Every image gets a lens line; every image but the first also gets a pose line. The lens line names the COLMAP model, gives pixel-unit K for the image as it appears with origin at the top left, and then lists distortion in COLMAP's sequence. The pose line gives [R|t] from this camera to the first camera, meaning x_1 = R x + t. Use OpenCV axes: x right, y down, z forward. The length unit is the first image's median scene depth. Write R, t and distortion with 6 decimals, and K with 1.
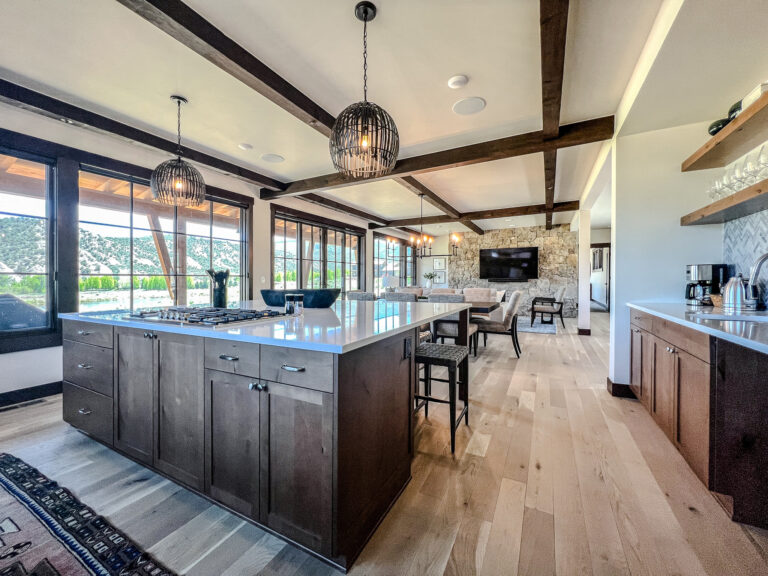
lens RADIAL K [[290.8, 0, 376.0], [0, 290.8, 283.9], [0, 0, 1]] dist [0.001742, -0.000247]
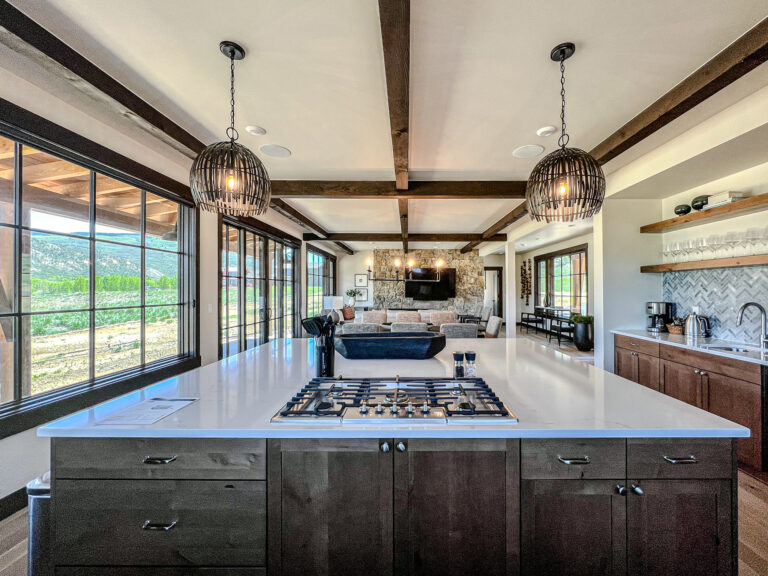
lens RADIAL K [[308.7, 0, 396.7], [0, 308.7, 295.0], [0, 0, 1]] dist [-0.002171, -0.000294]
pose [[0.890444, 0.000811, 0.455091, -0.270469], [-0.000167, 0.999999, -0.001457, -0.039669], [-0.455092, 0.001221, 0.890444, 0.099622]]
